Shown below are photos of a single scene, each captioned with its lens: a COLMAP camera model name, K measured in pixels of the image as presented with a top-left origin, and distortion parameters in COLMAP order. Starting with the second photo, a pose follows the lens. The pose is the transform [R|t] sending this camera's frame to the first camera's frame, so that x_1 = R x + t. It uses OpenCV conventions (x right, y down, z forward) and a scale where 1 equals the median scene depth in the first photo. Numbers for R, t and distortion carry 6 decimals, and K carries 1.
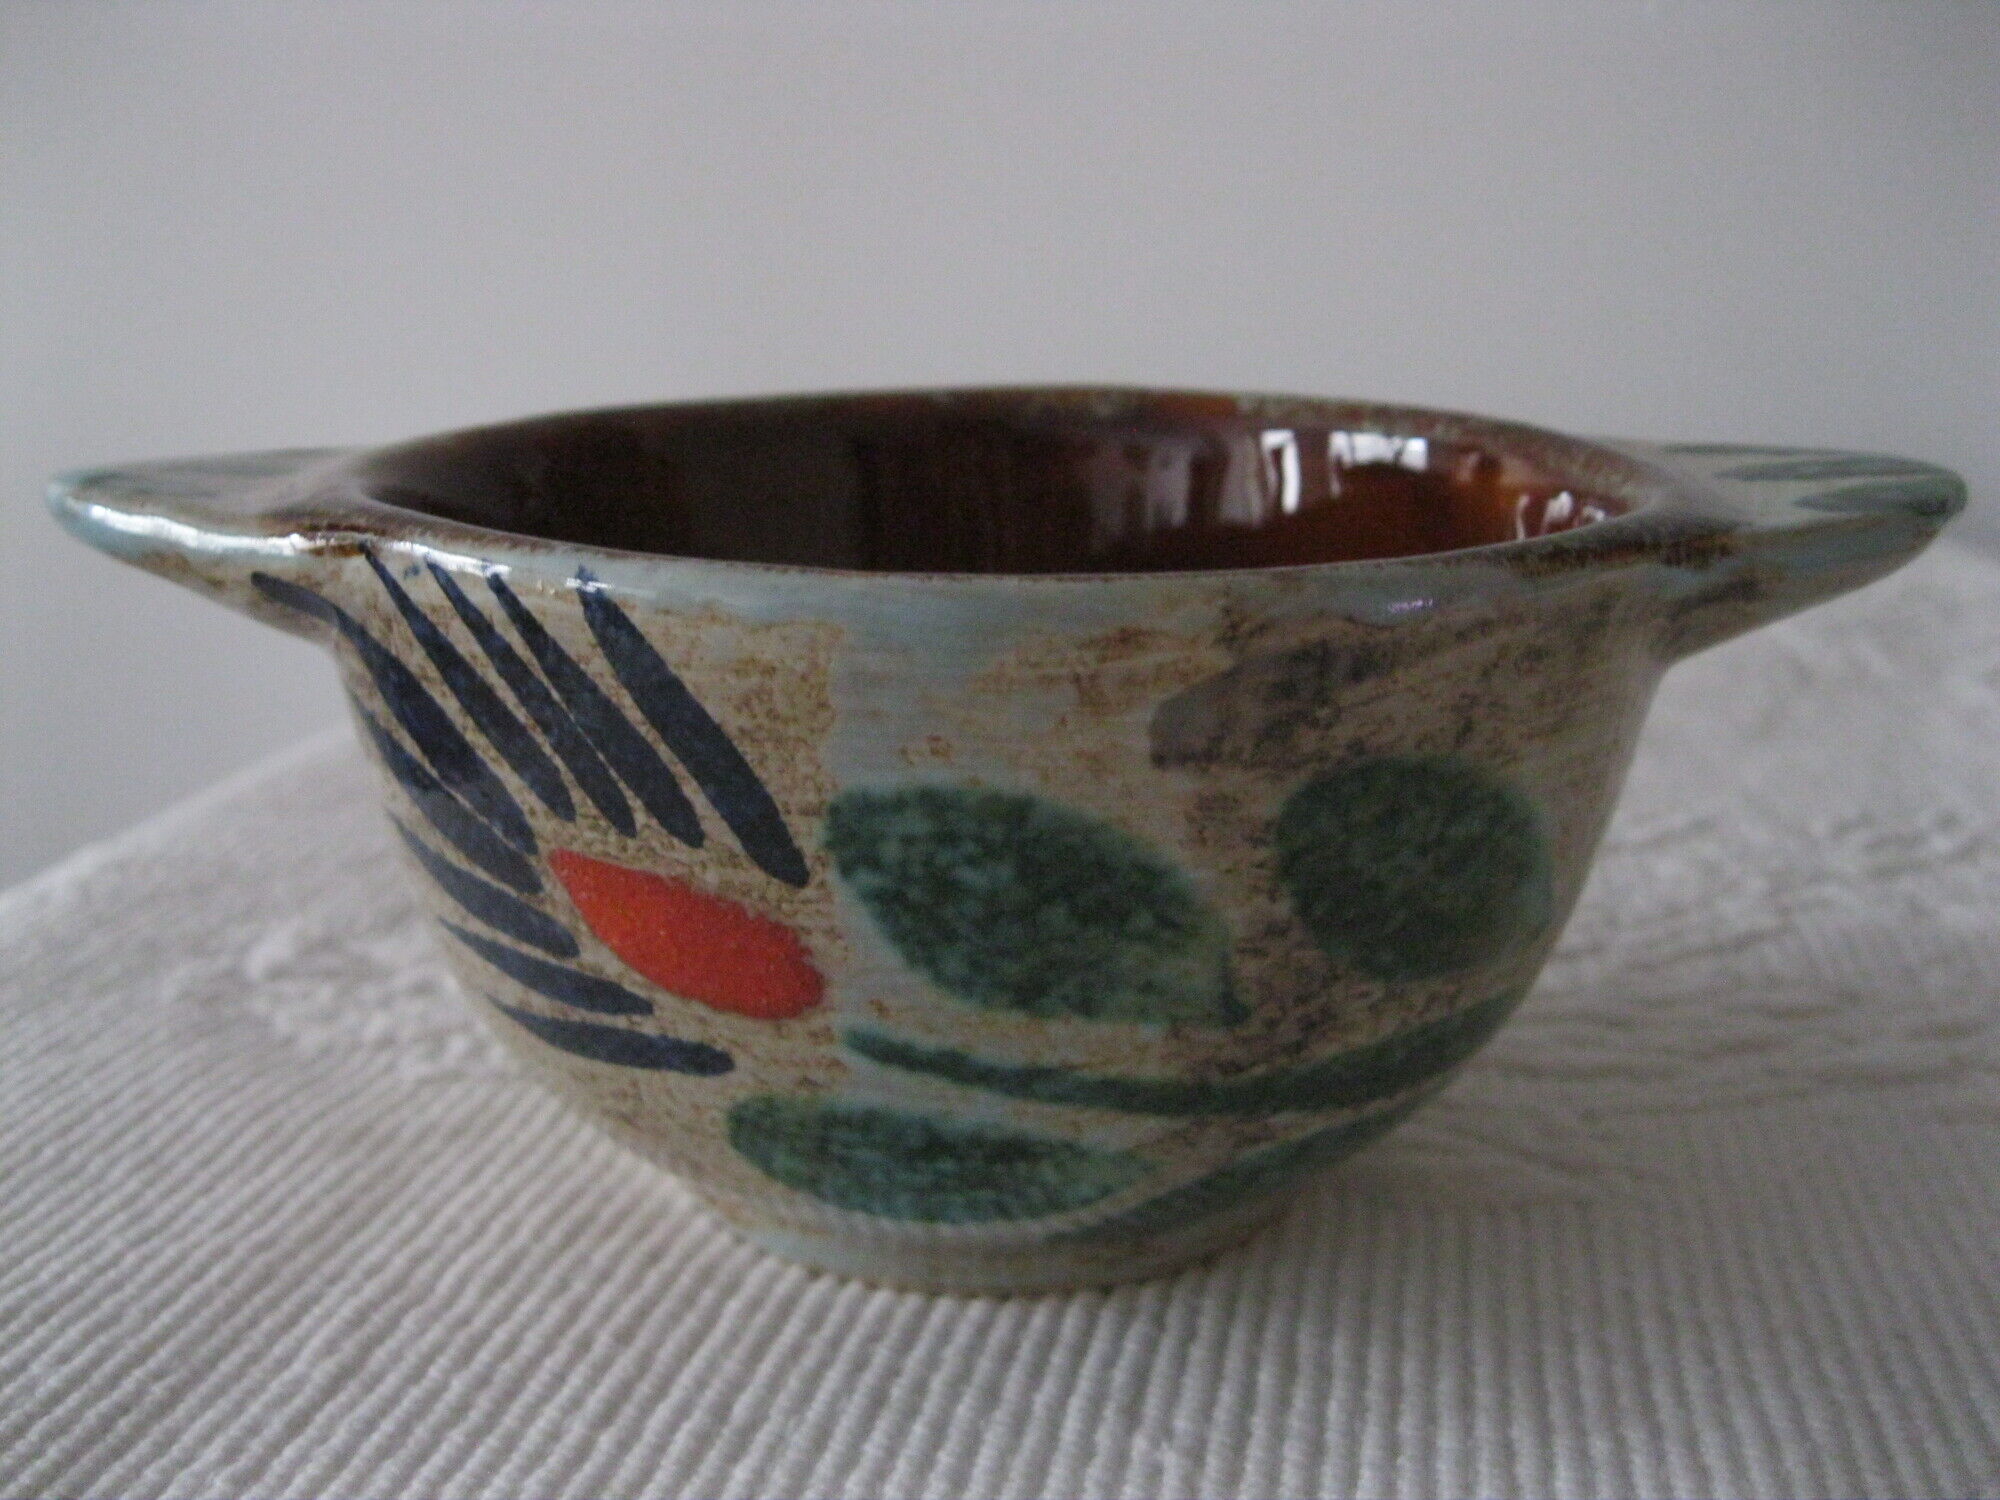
lens RADIAL K [[2022.6, 0, 1000.0], [0, 2022.6, 750.0], [0, 0, 1]] dist [-0.084241, -0.175561]
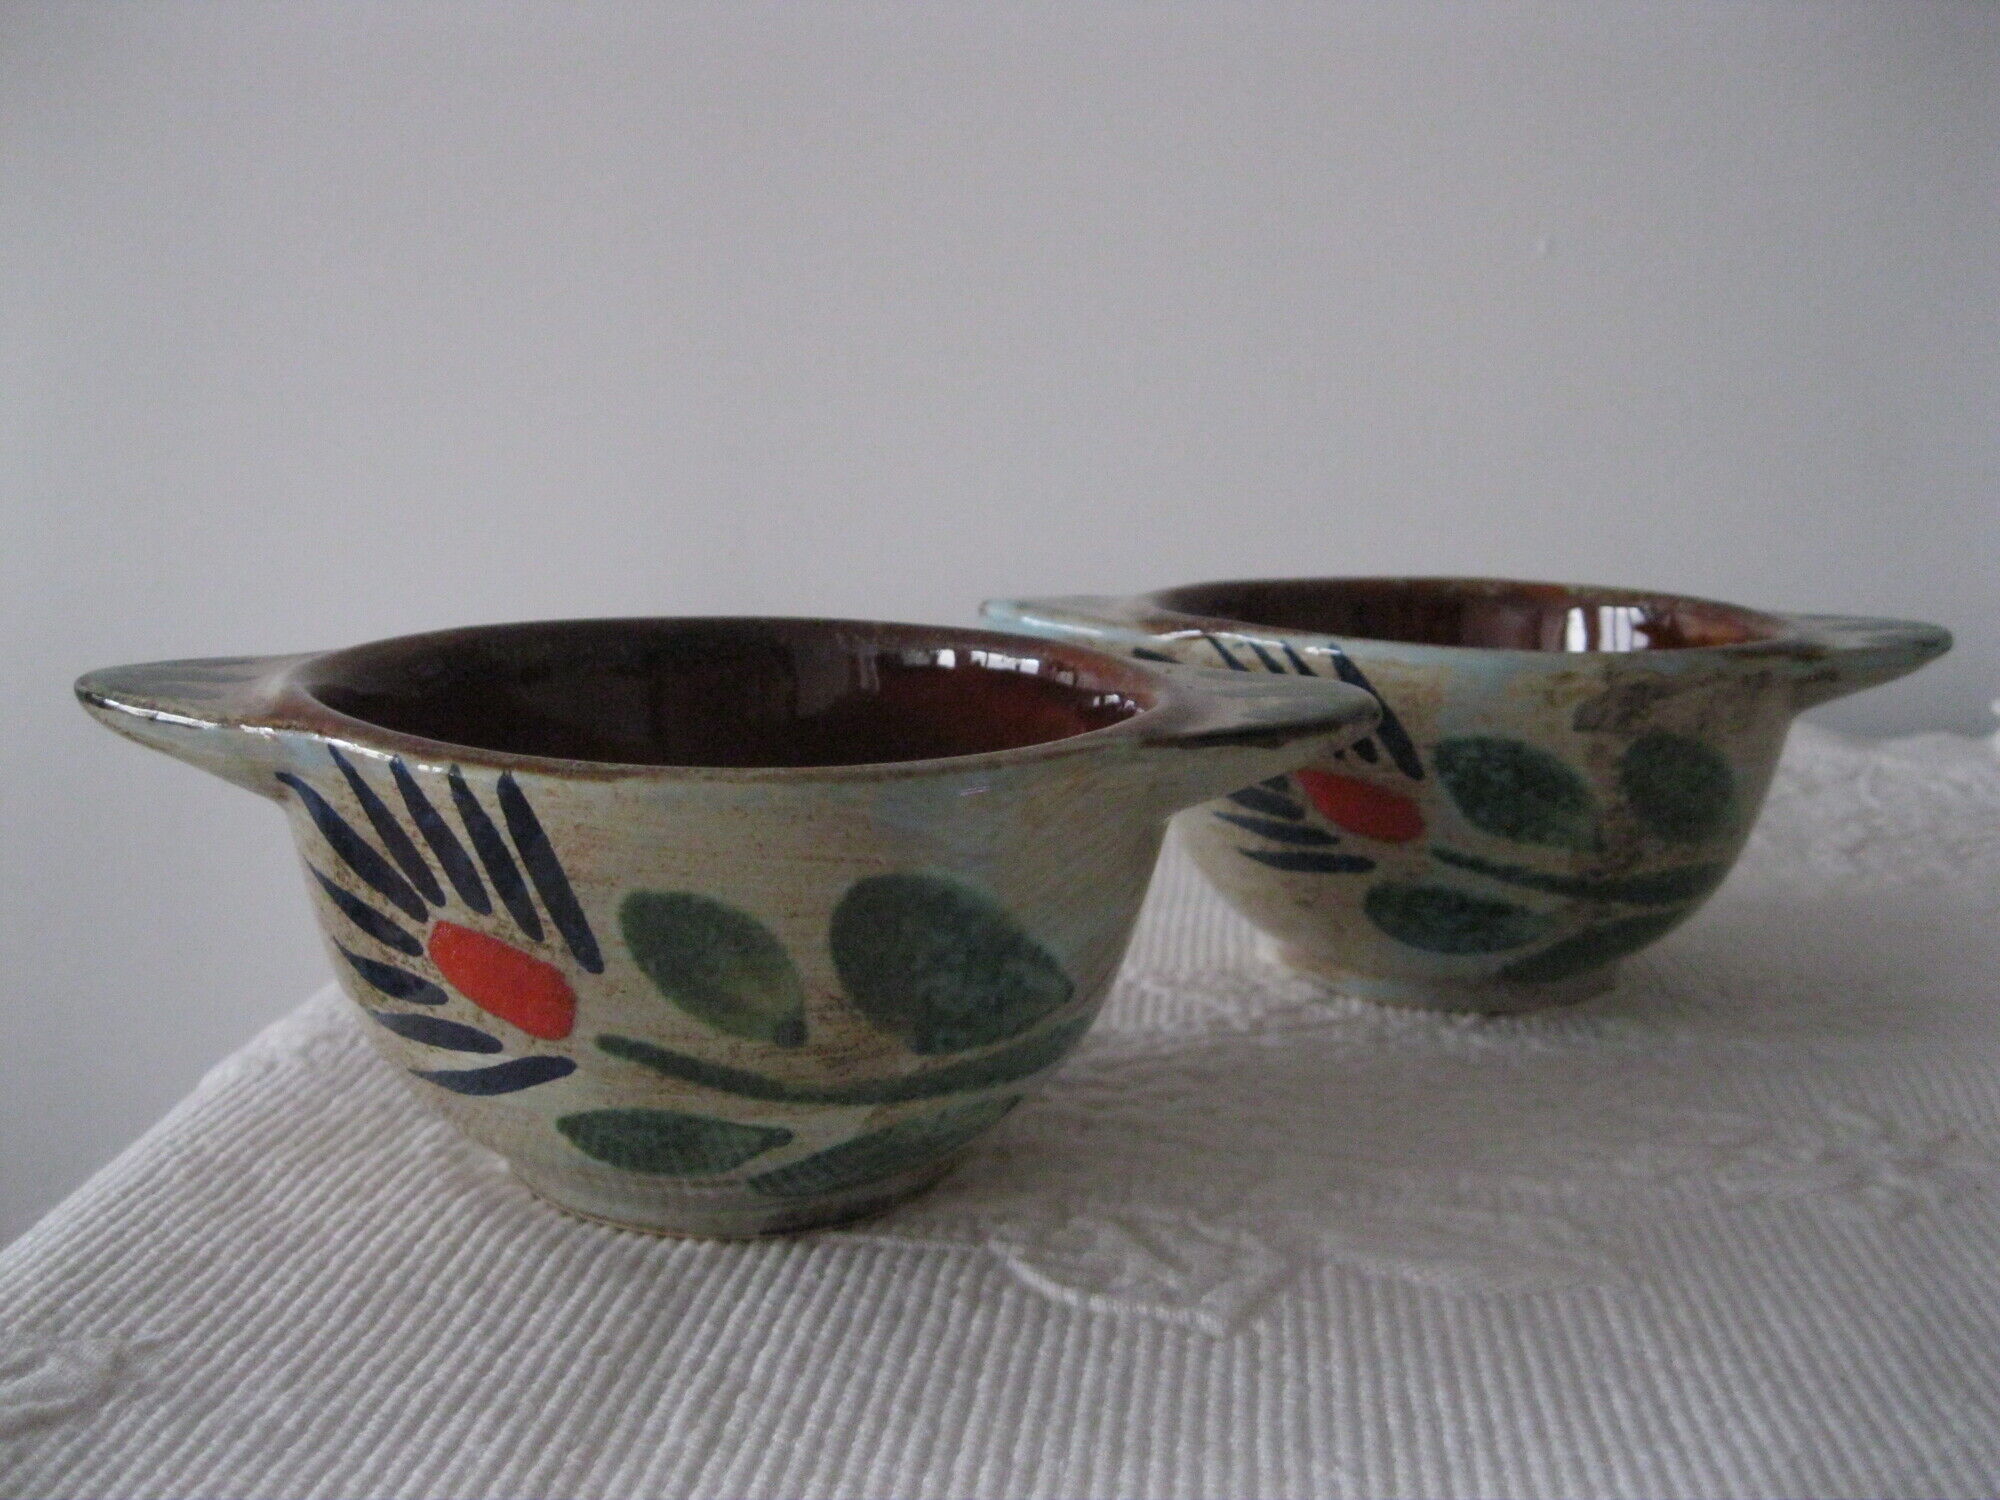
lens RADIAL K [[2022.6, 0, 1000.0], [0, 2022.6, 750.0], [0, 0, 1]] dist [-0.084241, -0.175561]
pose [[0.995205, 0.031183, -0.092705, -0.359872], [-0.039946, 0.994749, -0.094231, 0.266480], [0.089280, 0.097482, 0.991225, -1.350662]]
